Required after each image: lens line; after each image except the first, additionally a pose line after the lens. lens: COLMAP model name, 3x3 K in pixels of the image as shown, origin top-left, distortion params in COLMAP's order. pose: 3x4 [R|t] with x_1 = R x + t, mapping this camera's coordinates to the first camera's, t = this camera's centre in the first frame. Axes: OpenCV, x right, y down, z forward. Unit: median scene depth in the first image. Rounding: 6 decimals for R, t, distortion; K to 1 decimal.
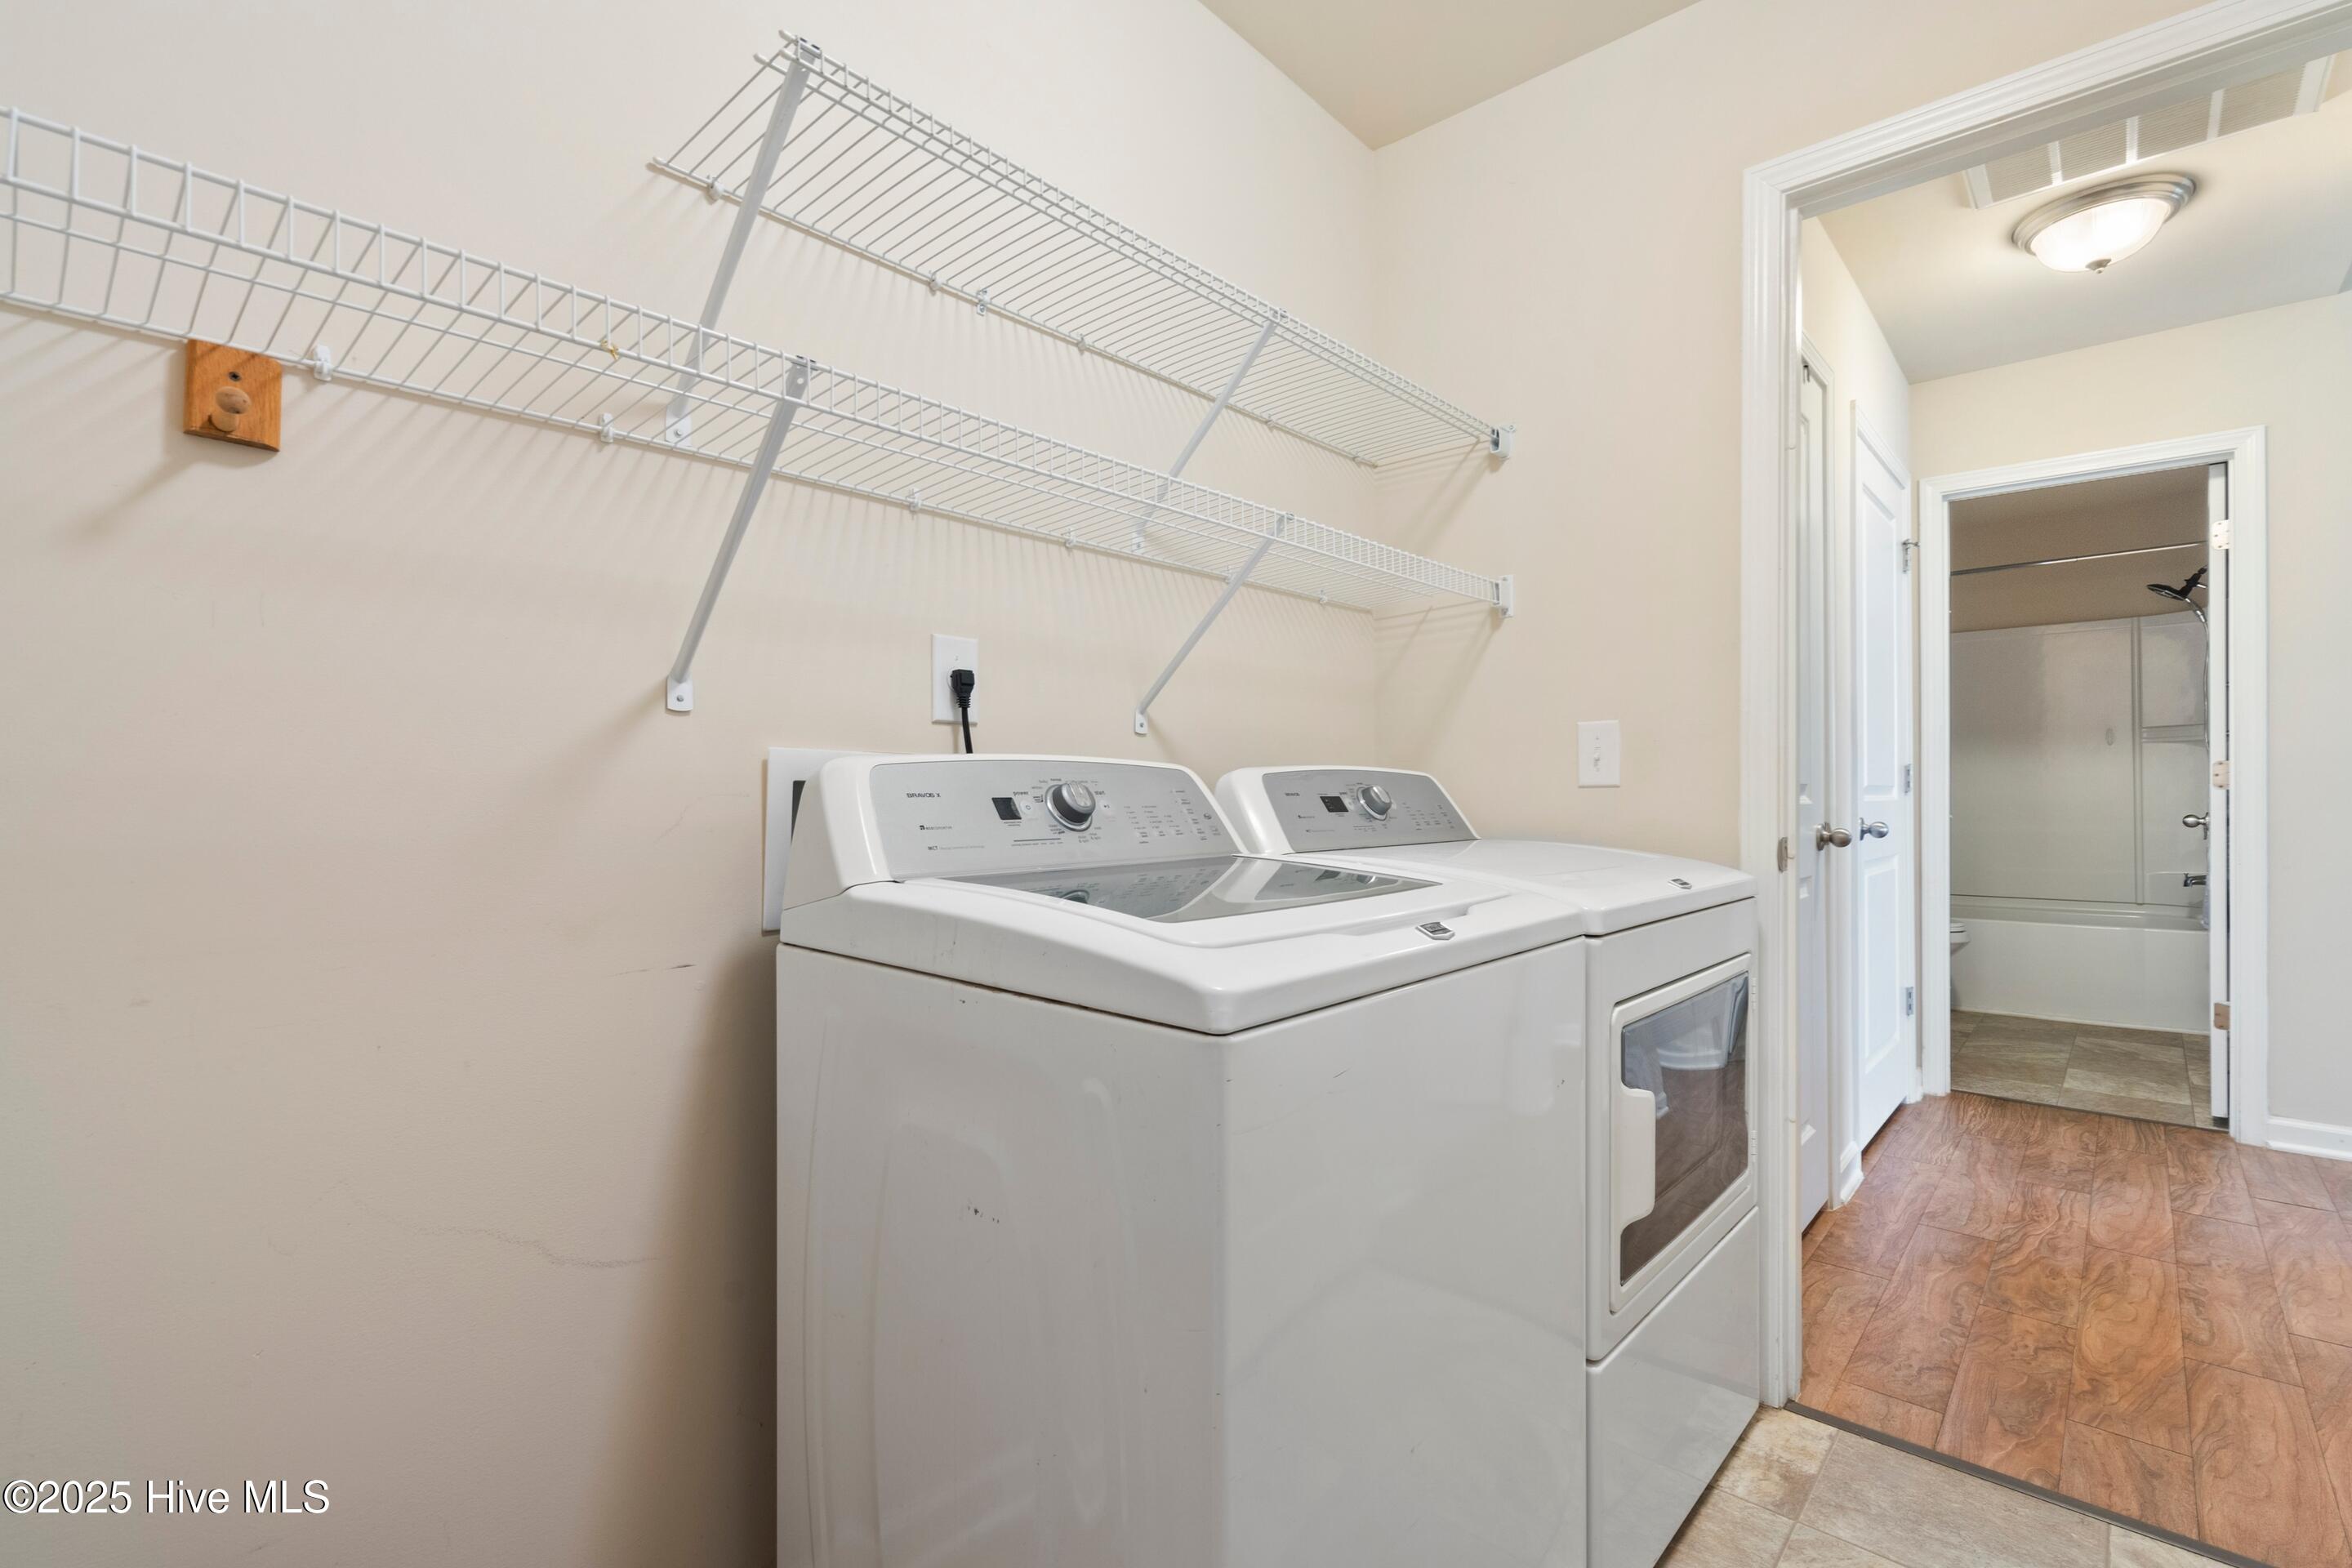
lens RADIAL K [[1063.7, 0, 1176.5], [0, 1063.7, 780.5], [0, 0, 1]] dist [-0.001459, 0.000058]
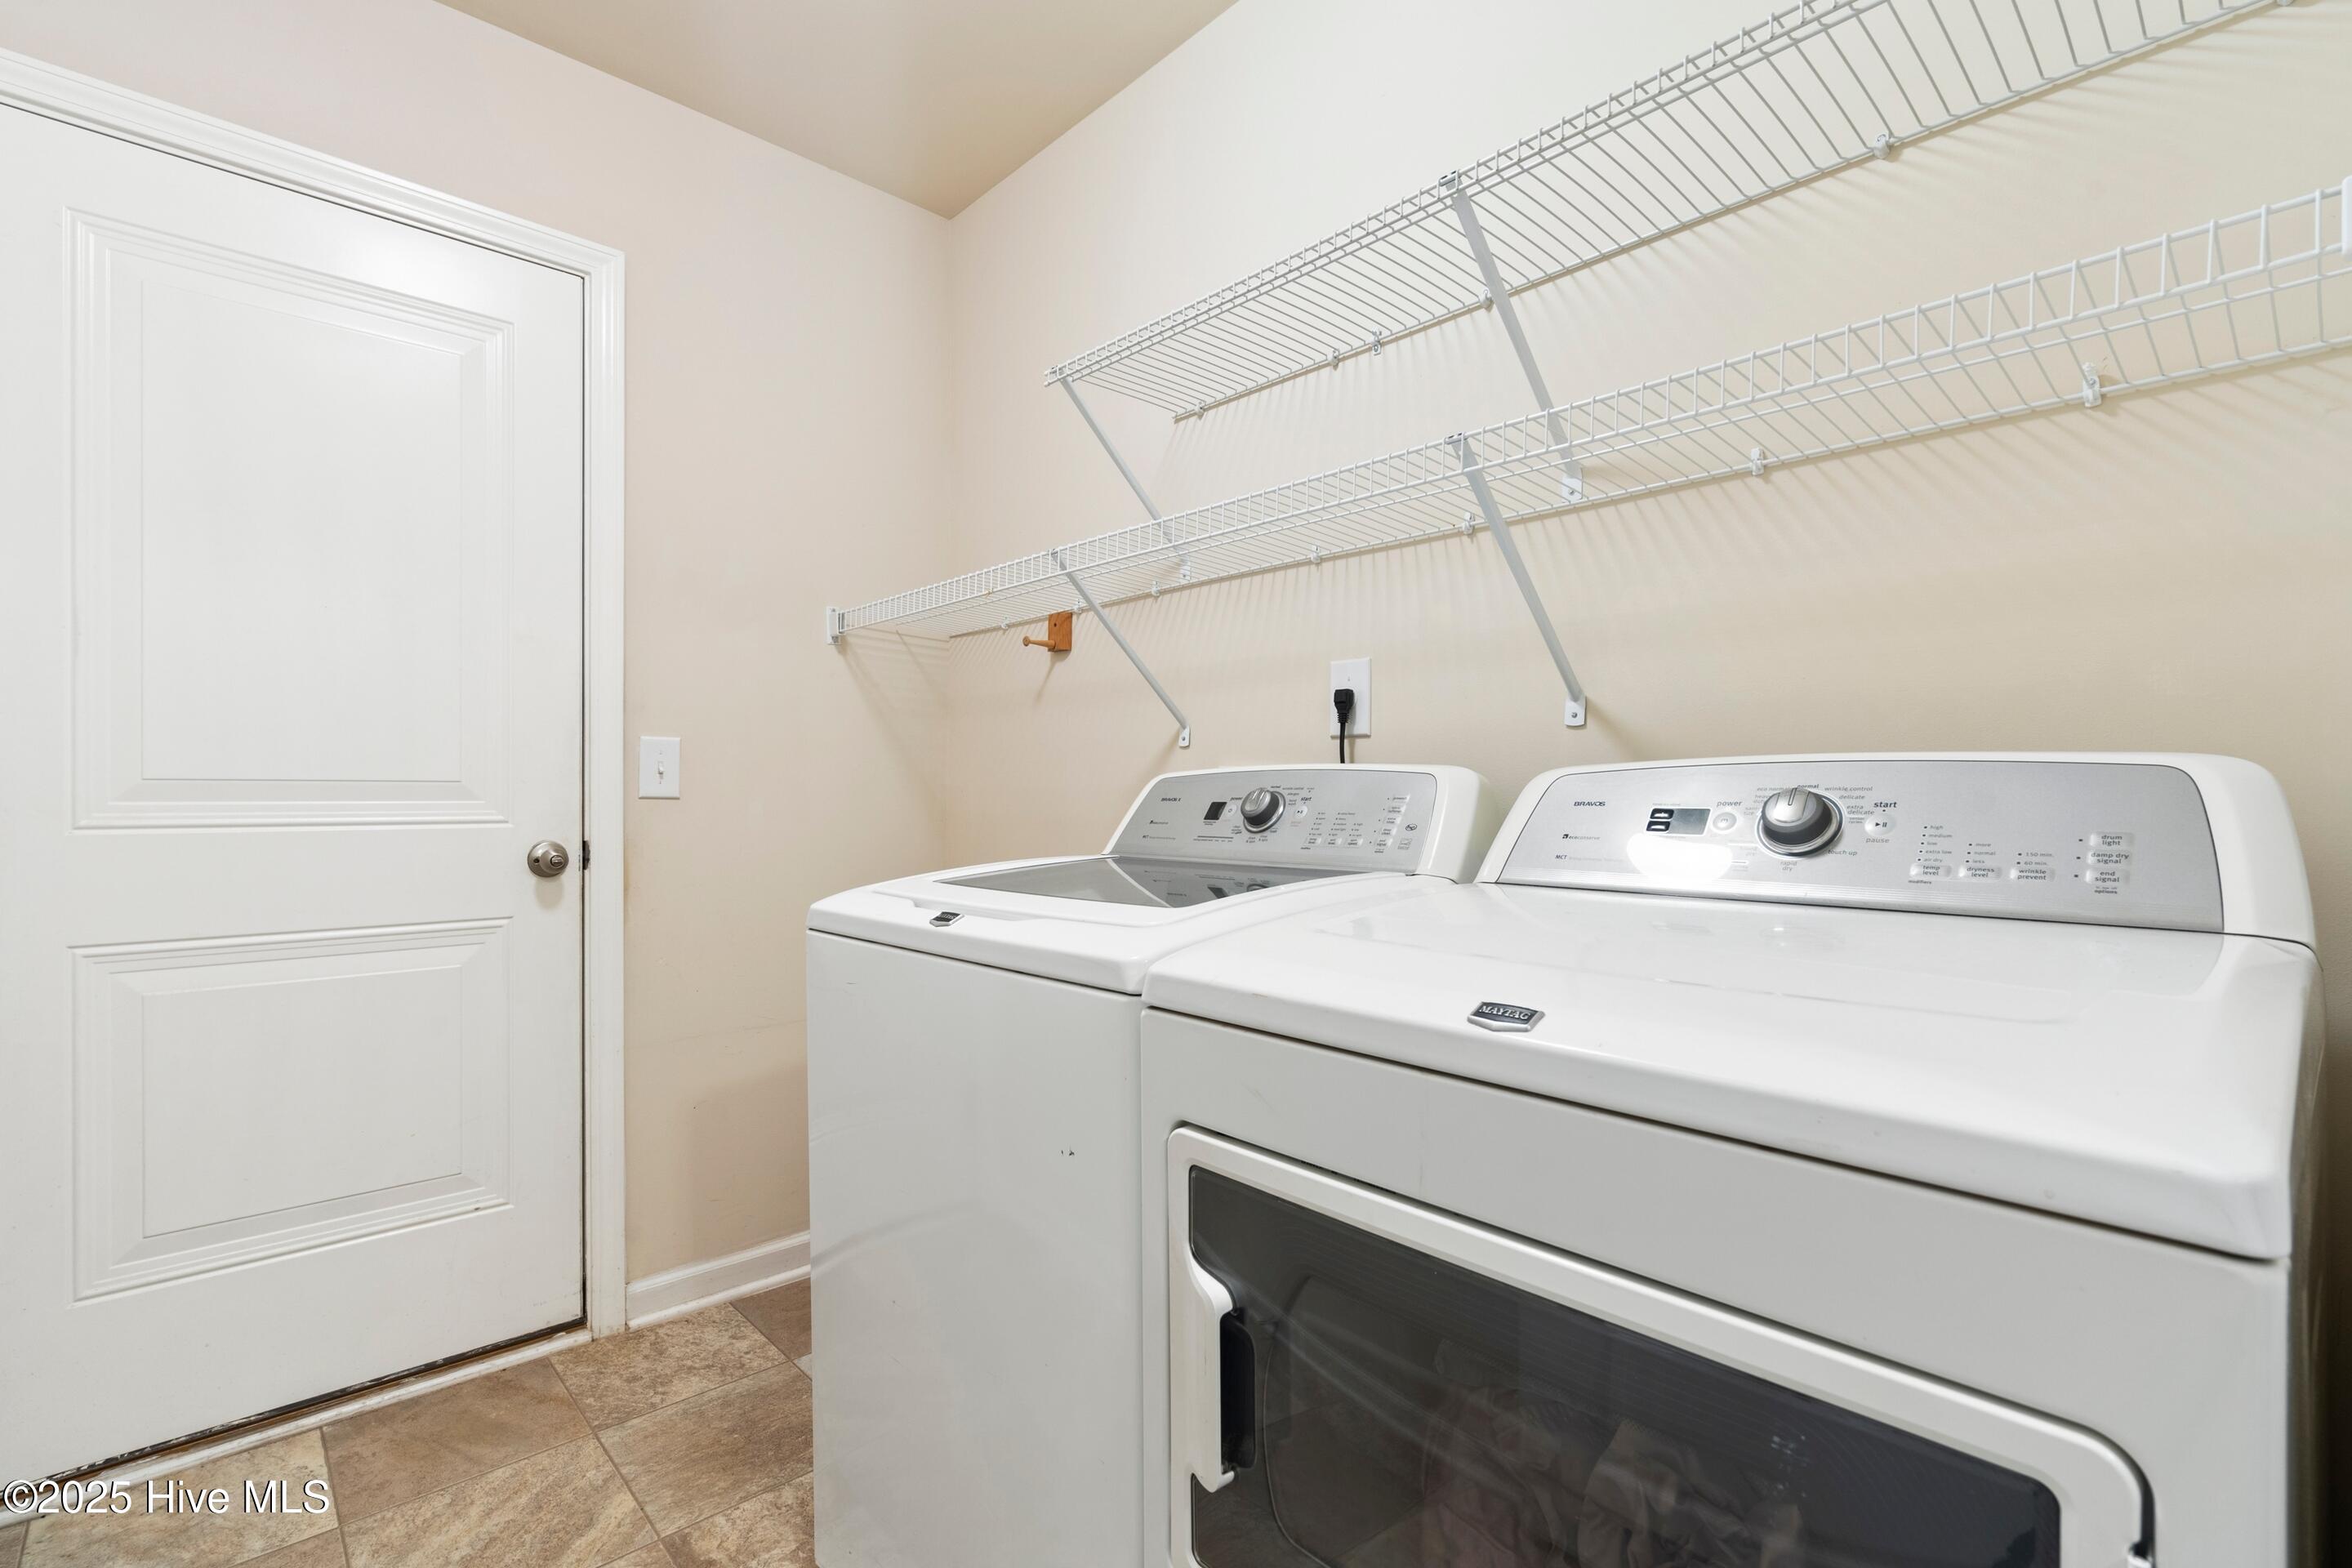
lens RADIAL K [[954.5, 0, 1176.9], [0, 954.5, 803.0], [0, 0, 1]] dist [-0.027747, -0.000213]
pose [[-0.028498, 0.003896, -0.999586, 0.808399], [0.004034, 0.999985, 0.003782, 0.010891], [0.999586, -0.003925, -0.028514, 0.853807]]
